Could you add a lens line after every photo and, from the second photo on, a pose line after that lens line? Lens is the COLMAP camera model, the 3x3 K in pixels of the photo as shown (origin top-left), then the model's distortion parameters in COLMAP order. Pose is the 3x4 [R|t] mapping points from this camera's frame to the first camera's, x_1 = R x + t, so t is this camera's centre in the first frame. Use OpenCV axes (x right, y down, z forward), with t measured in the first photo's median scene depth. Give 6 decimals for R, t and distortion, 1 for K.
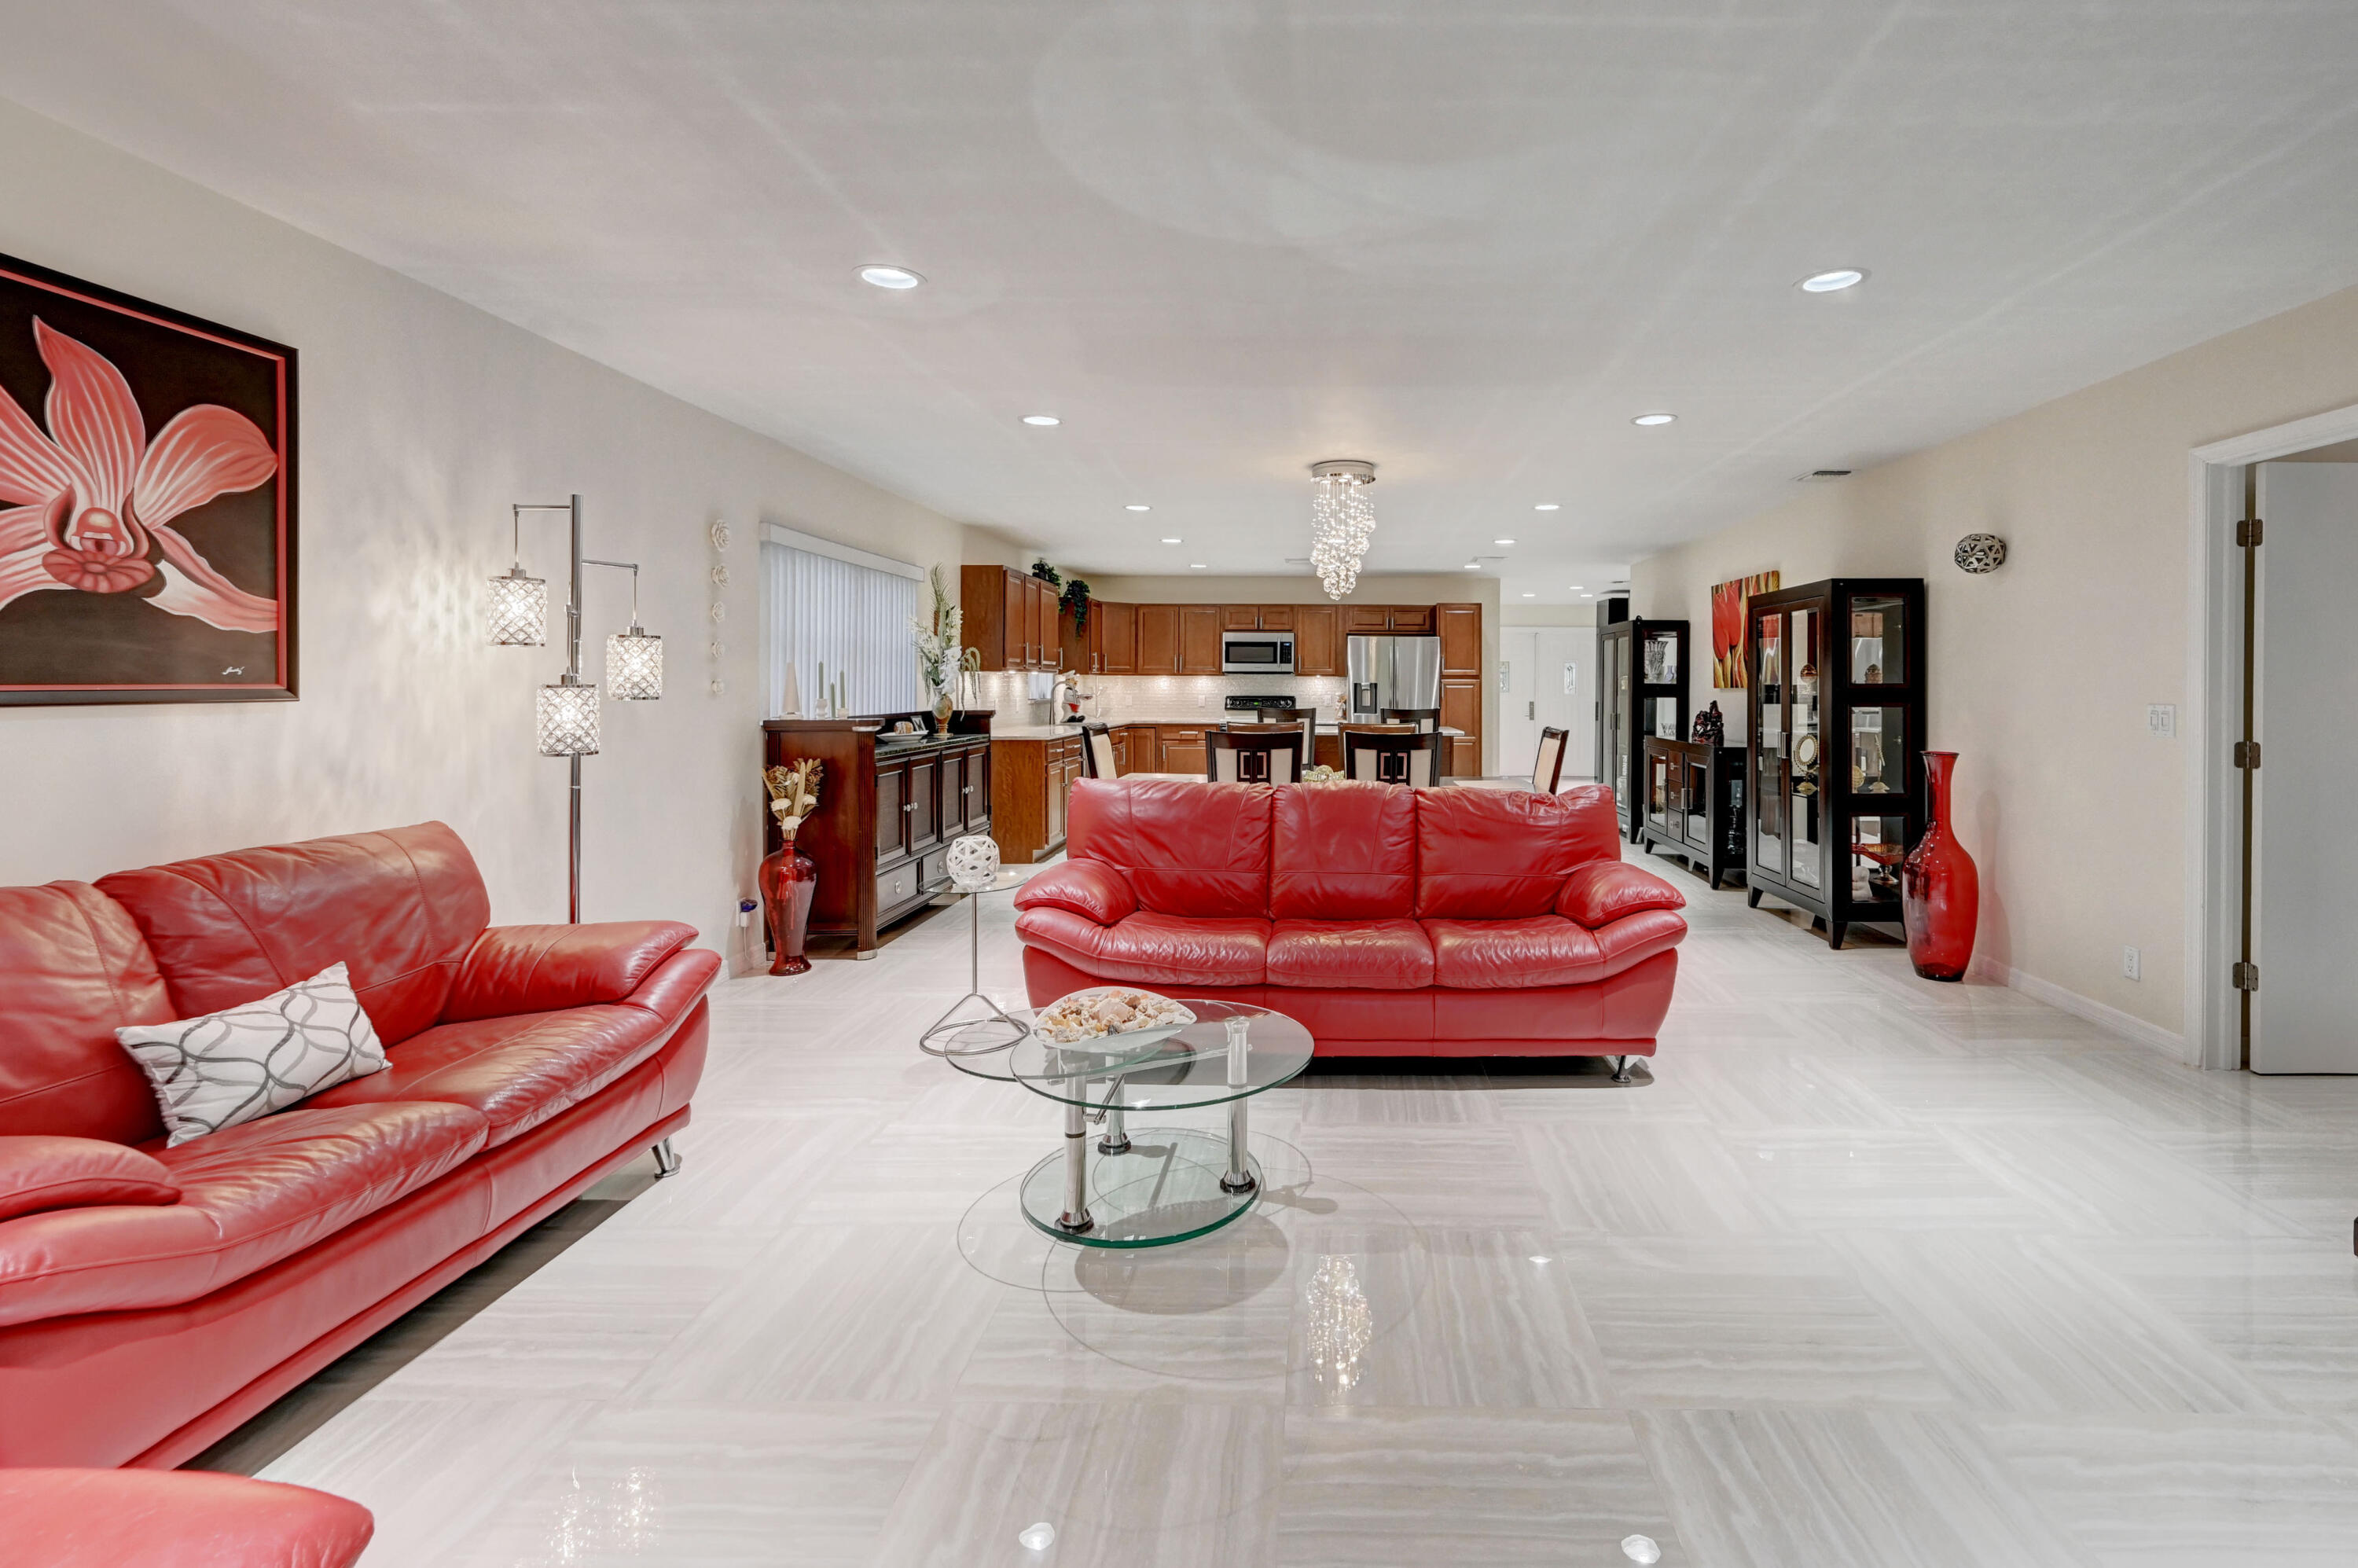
lens RADIAL K [[1037.2, 0, 1308.8], [0, 1037.2, 686.2], [0, 0, 1]] dist [0.000609, 0.000147]
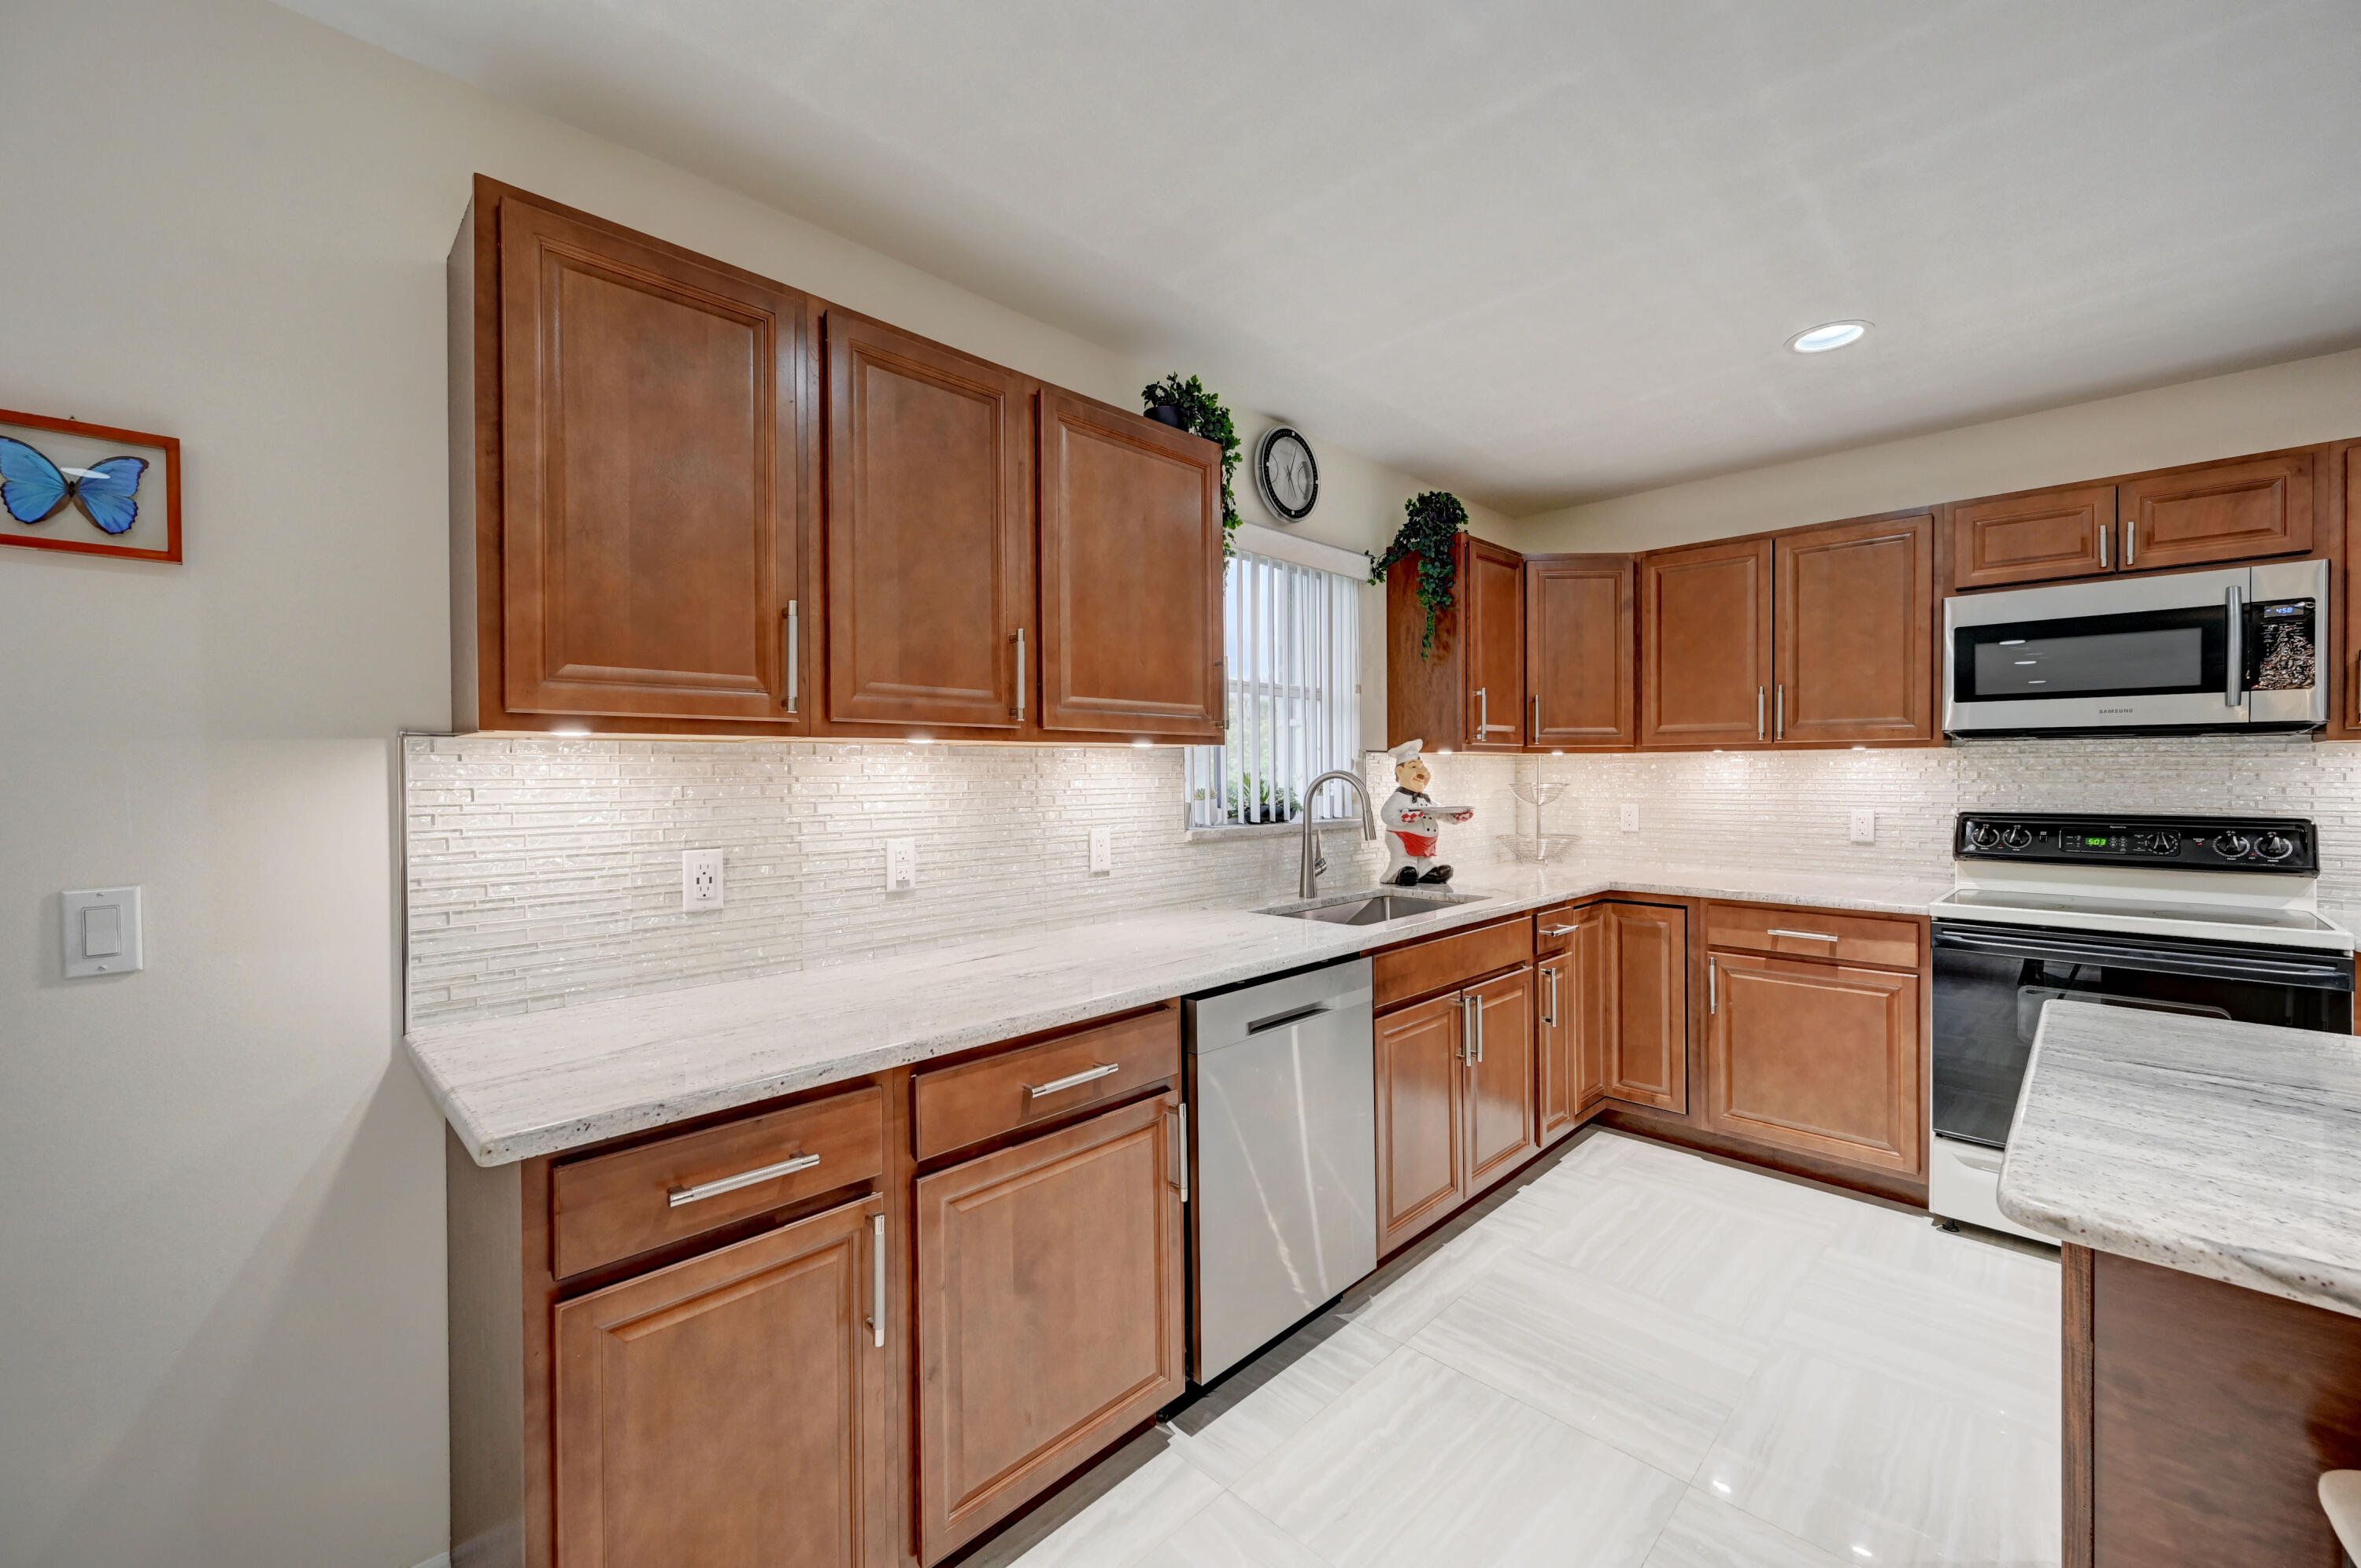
lens RADIAL K [[926.3, 0, 1186.5], [0, 926.3, 777.9], [0, 0, 1]] dist [-0.000246, -0.000004]
pose [[0.721858, -0.002420, -0.692037, -0.162881], [0.007739, 0.999960, 0.004576, -0.011247], [0.691998, -0.008659, 0.721847, 1.903578]]
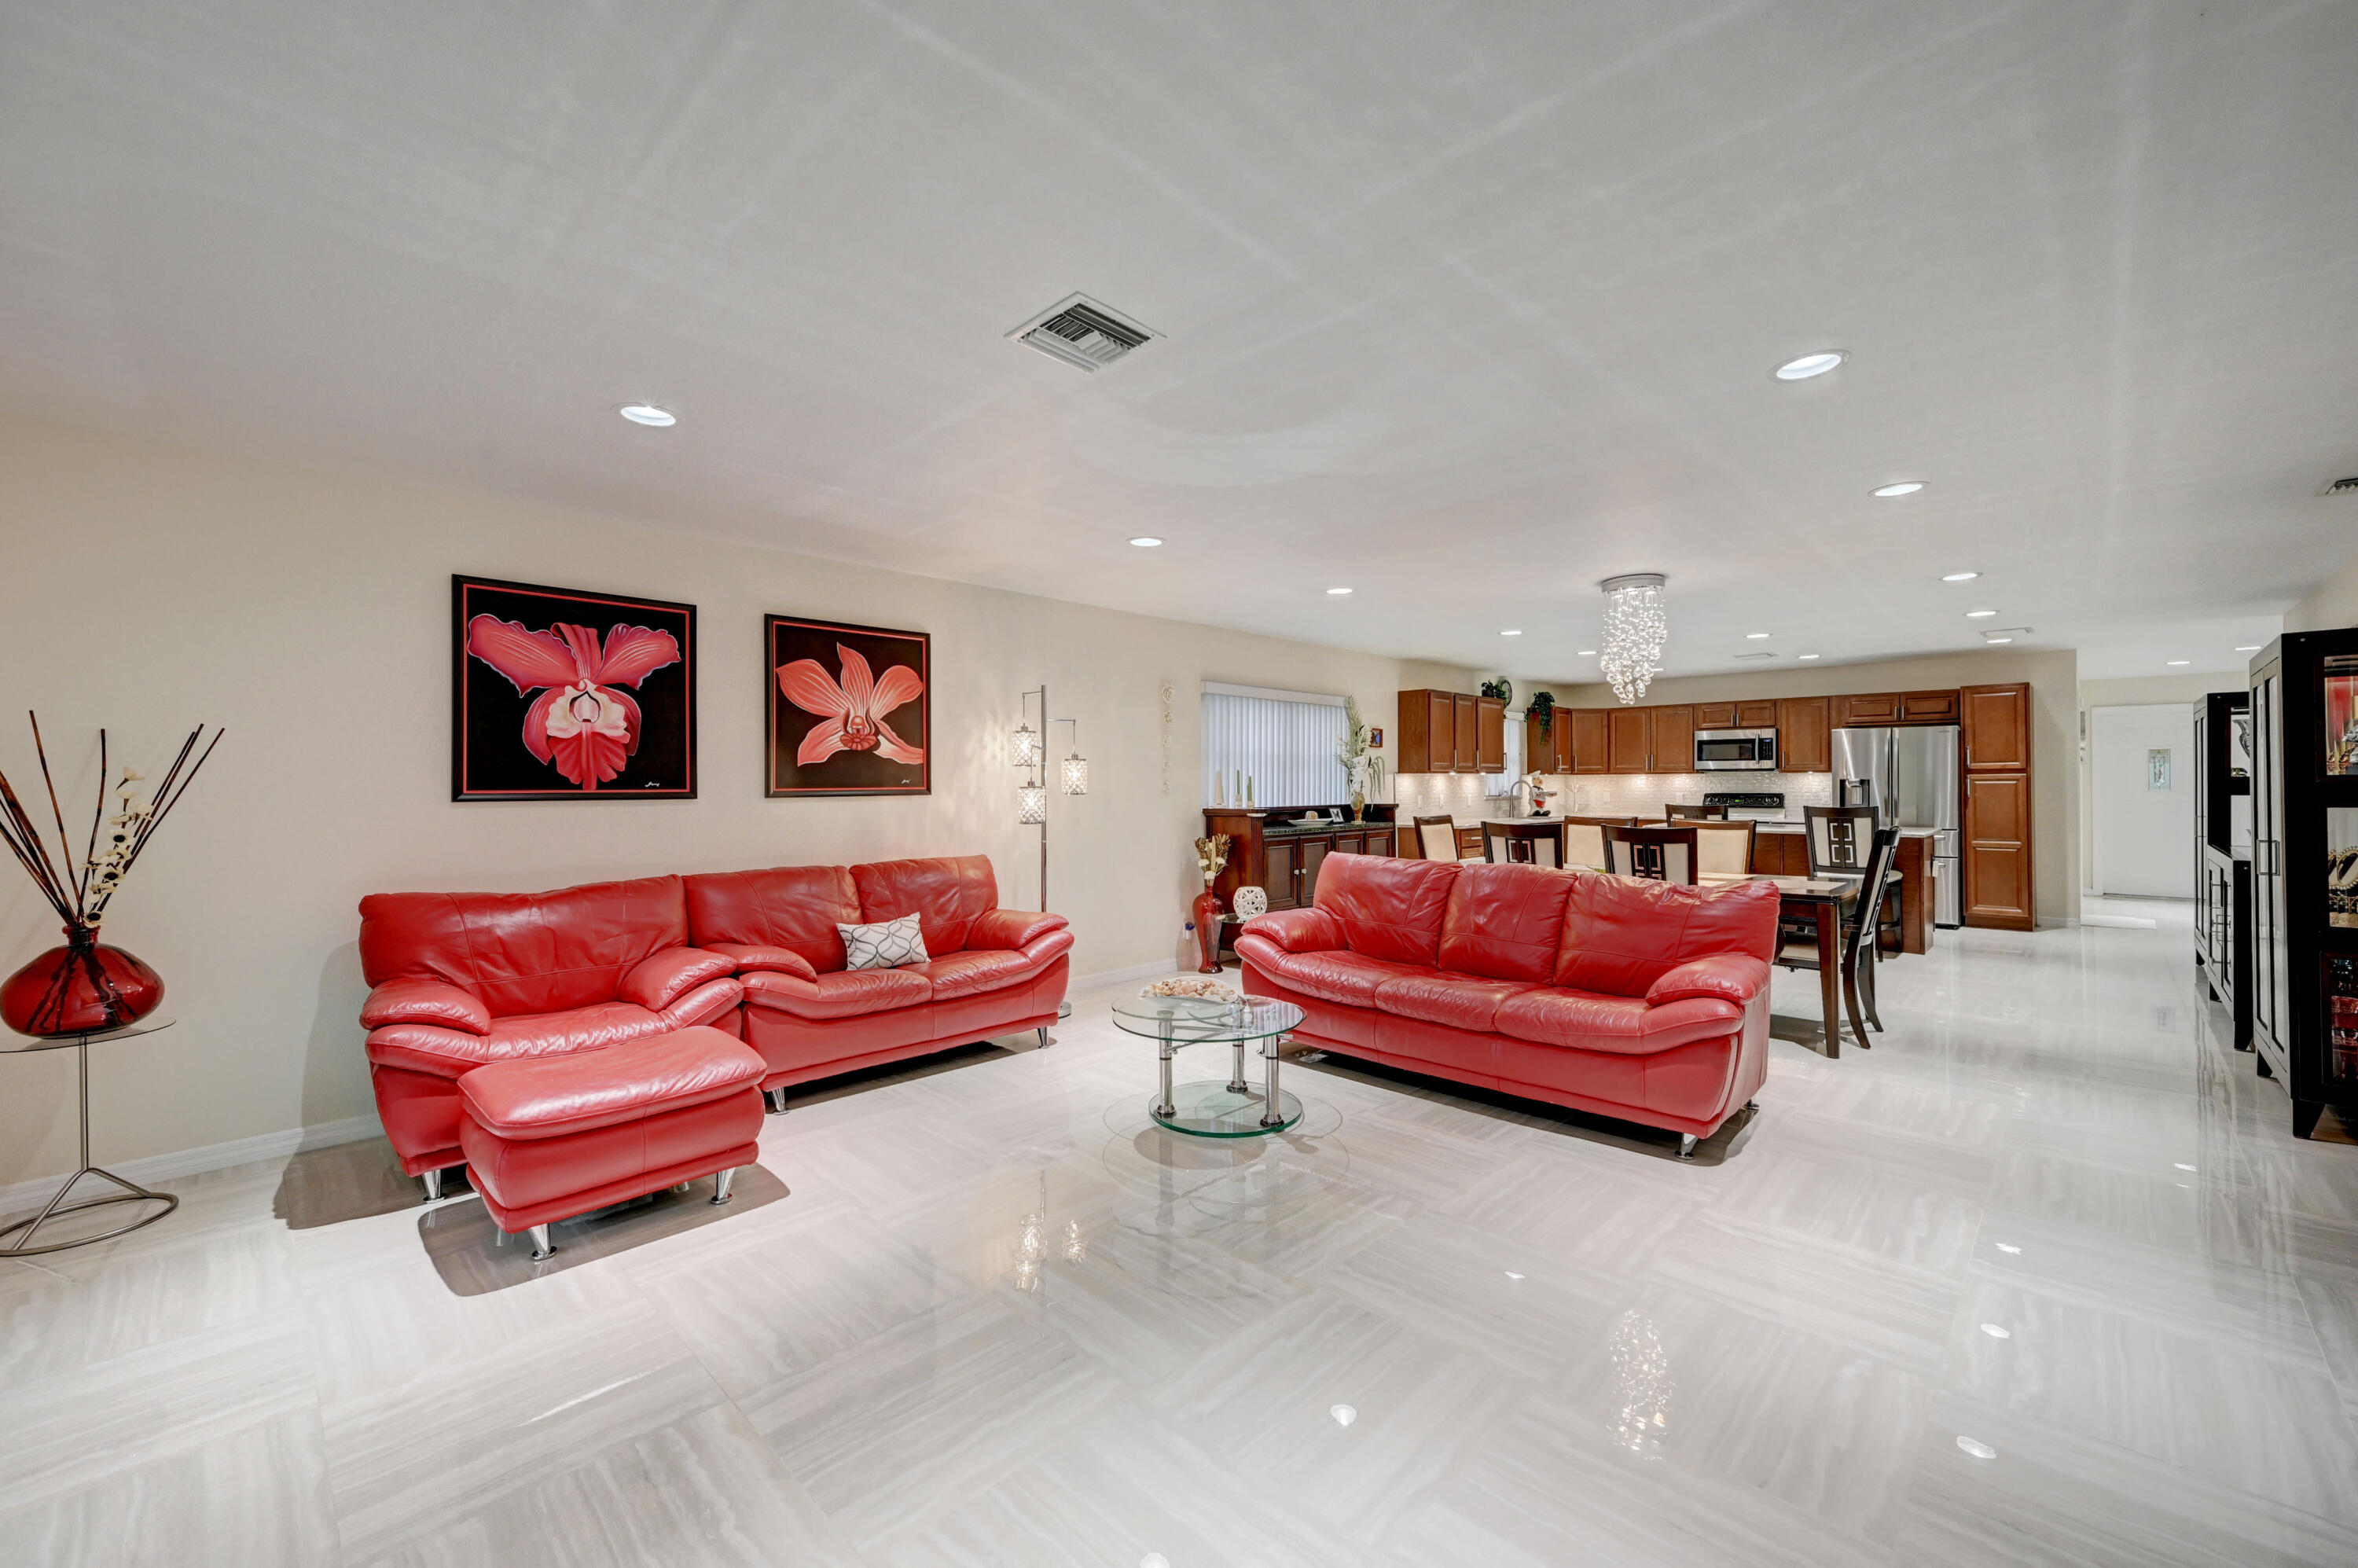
lens RADIAL K [[925.3, 0, 1185.0], [0, 925.3, 777.9], [0, 0, 1]] dist [-0.000246, -0.000004]
pose [[0.725579, -0.011073, -0.688050, 0.516631], [0.005956, 0.999934, -0.009811, 0.000658], [0.688113, 0.003021, 0.725597, -0.029014]]
